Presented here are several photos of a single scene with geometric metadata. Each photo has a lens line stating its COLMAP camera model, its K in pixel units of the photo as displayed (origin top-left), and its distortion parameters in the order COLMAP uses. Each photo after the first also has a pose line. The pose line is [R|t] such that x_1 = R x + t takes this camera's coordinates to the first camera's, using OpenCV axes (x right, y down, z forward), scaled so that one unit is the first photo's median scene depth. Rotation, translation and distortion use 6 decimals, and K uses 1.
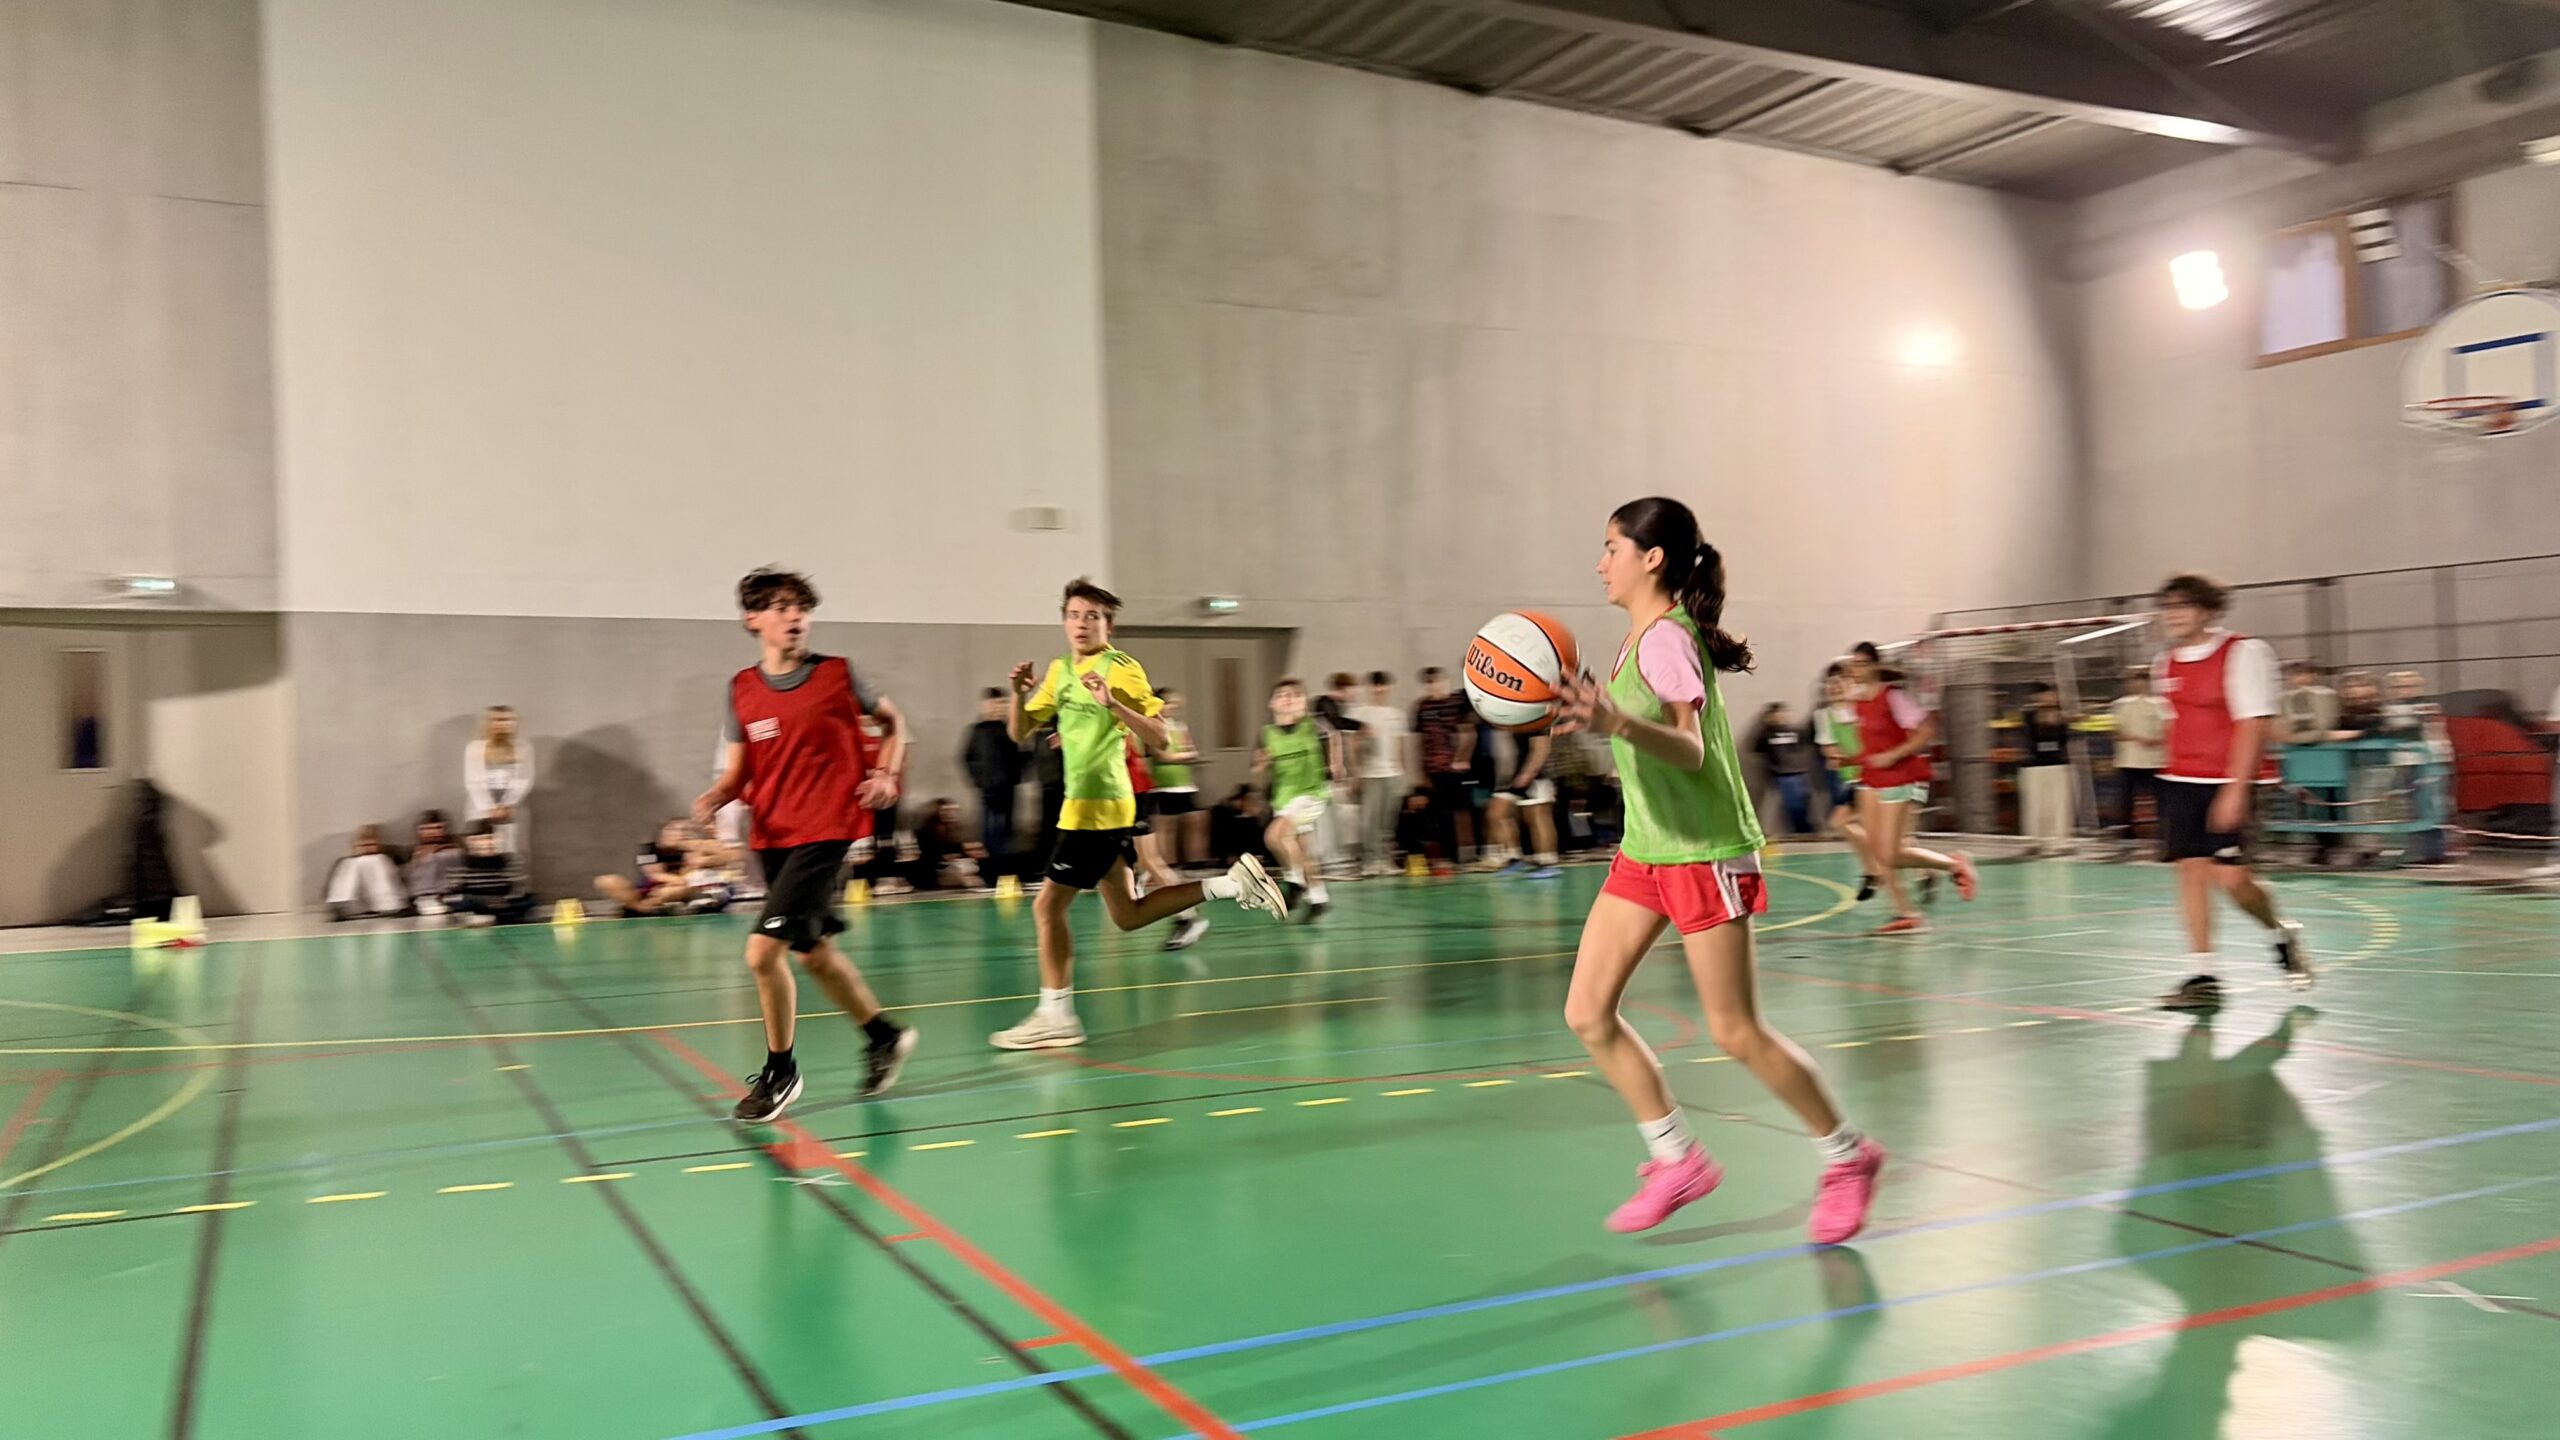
lens RADIAL K [[1939.5, 0, 1282.8], [0, 1939.5, 757.3], [0, 0, 1]] dist [0.033432, -0.004817]
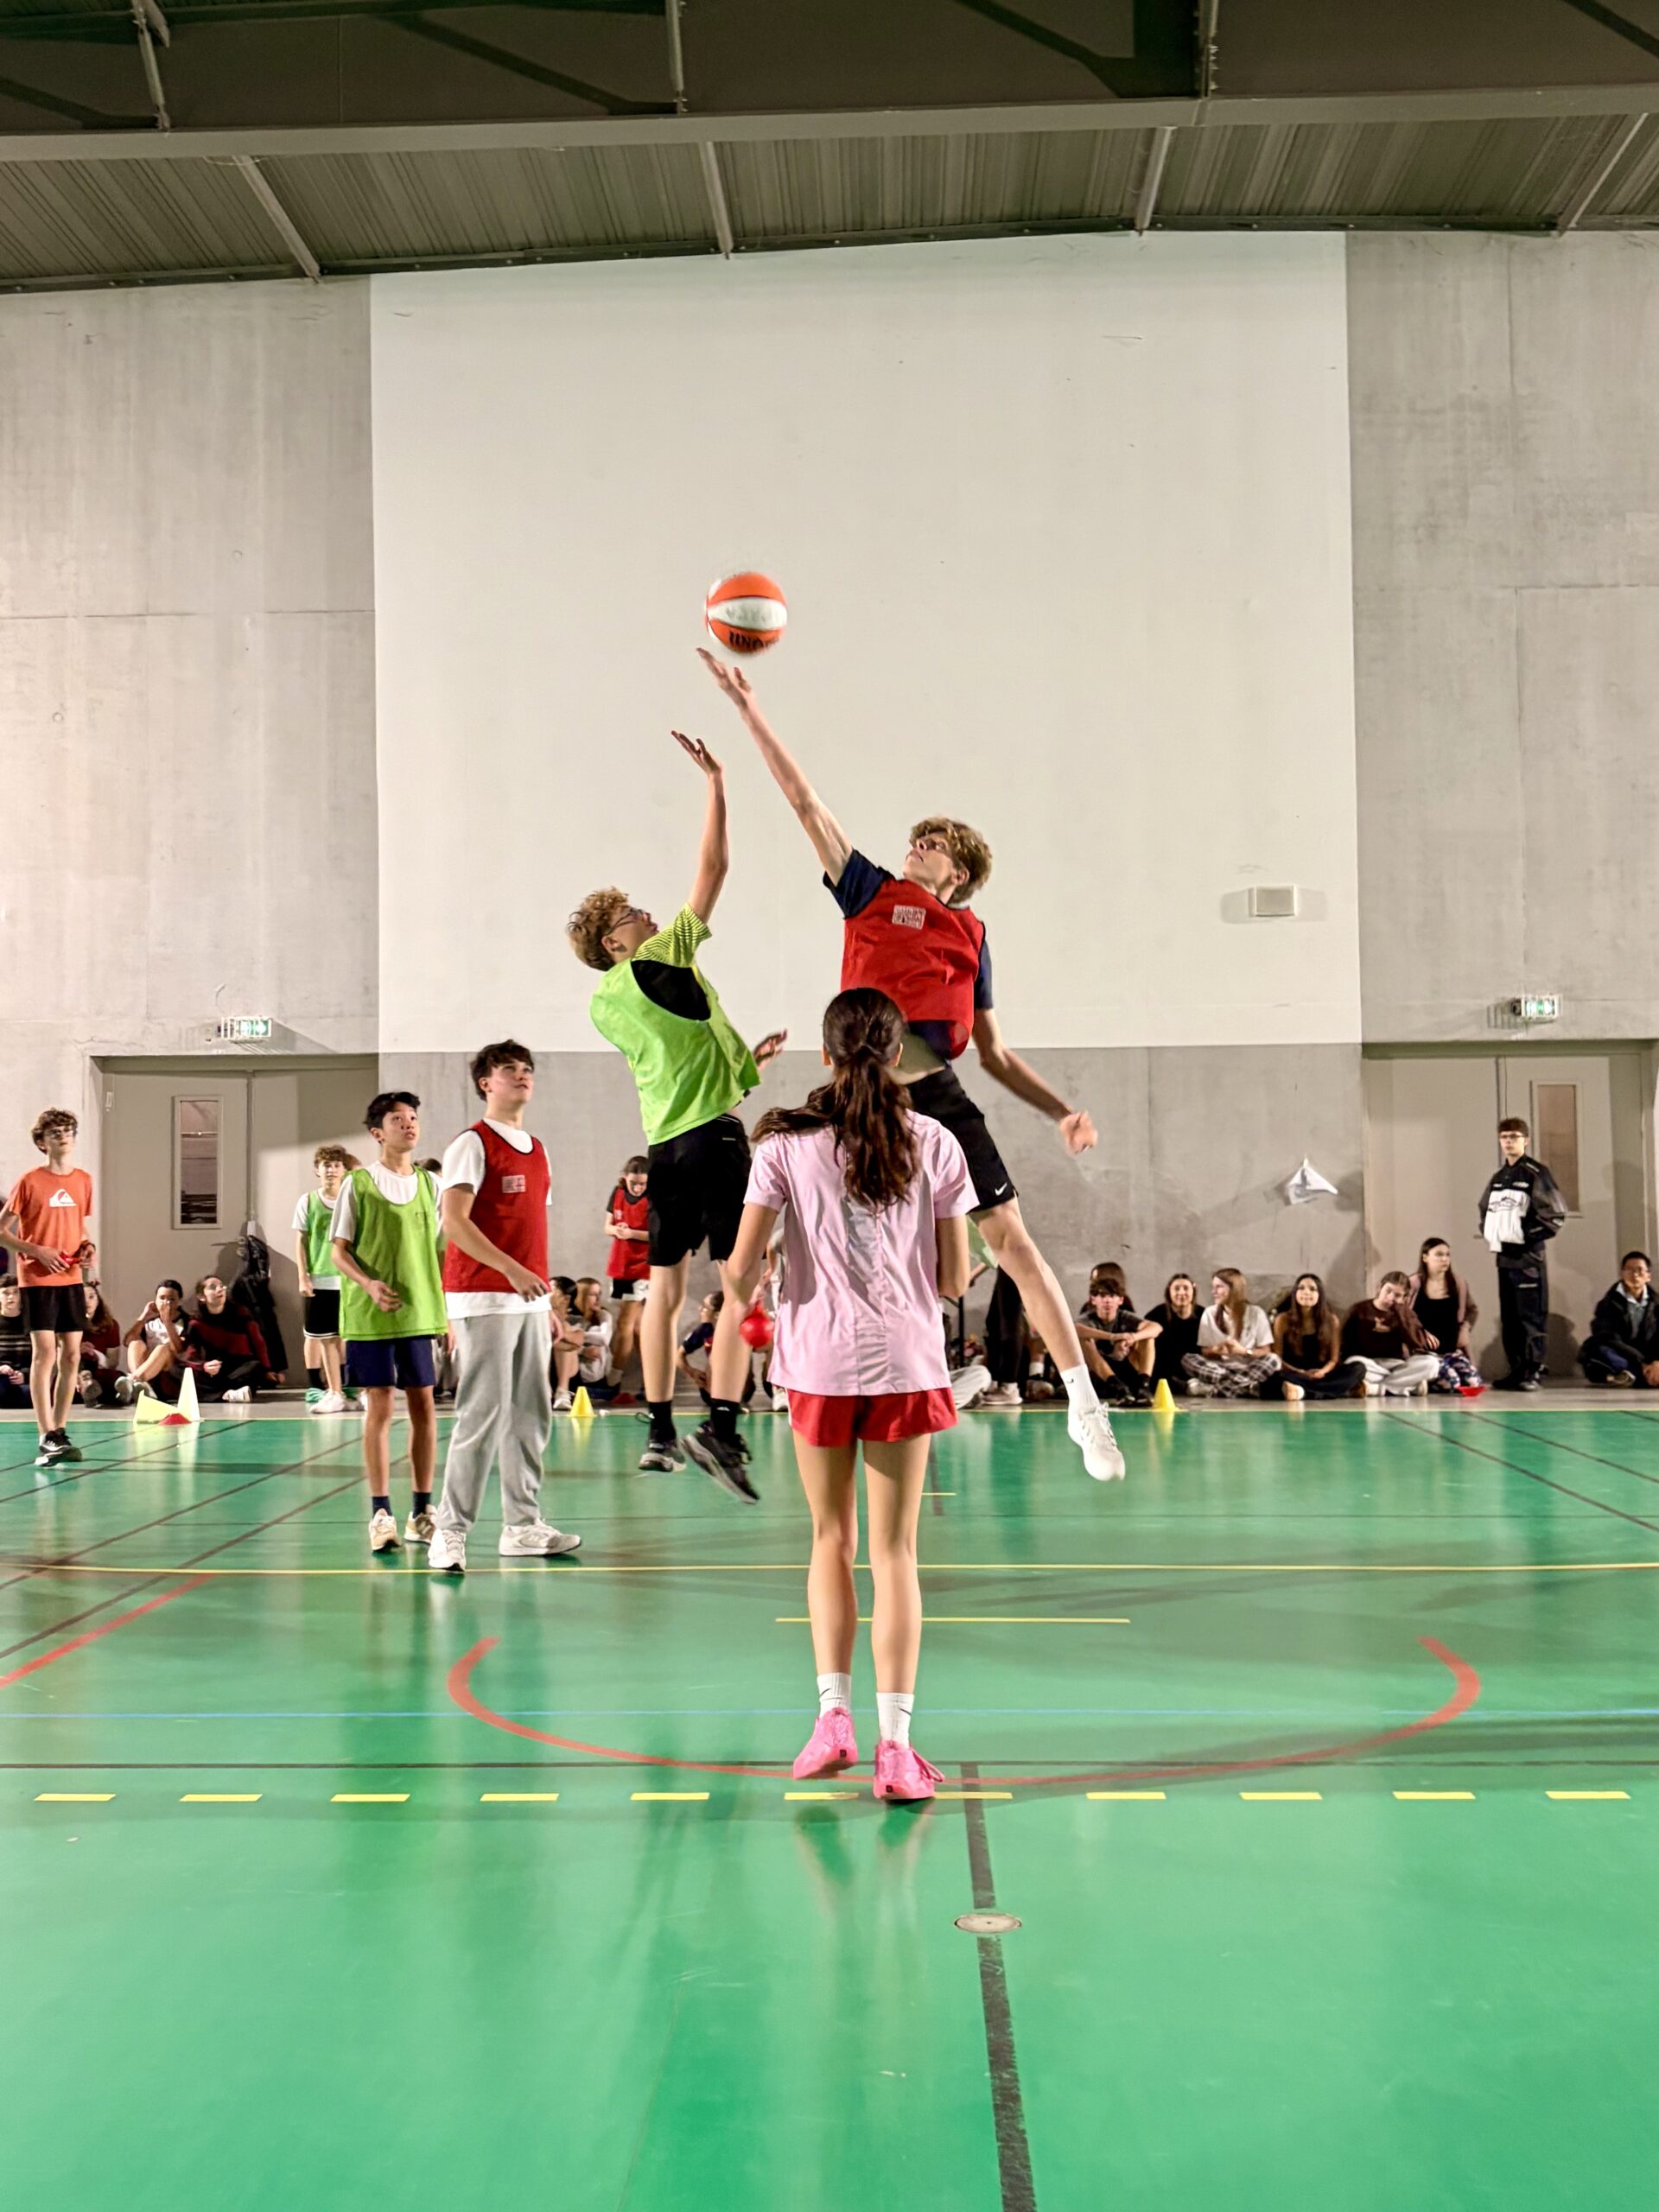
lens RADIAL K [[2398.0, 0, 829.5], [0, 2398.0, 1106.0], [0, 0, 1]] dist [0.013734, -0.016366]
pose [[0.872463, -0.012811, -0.488512, 0.164448], [-0.009302, 0.999040, -0.042813, -0.003387], [0.488592, 0.041897, 0.871506, 0.107907]]
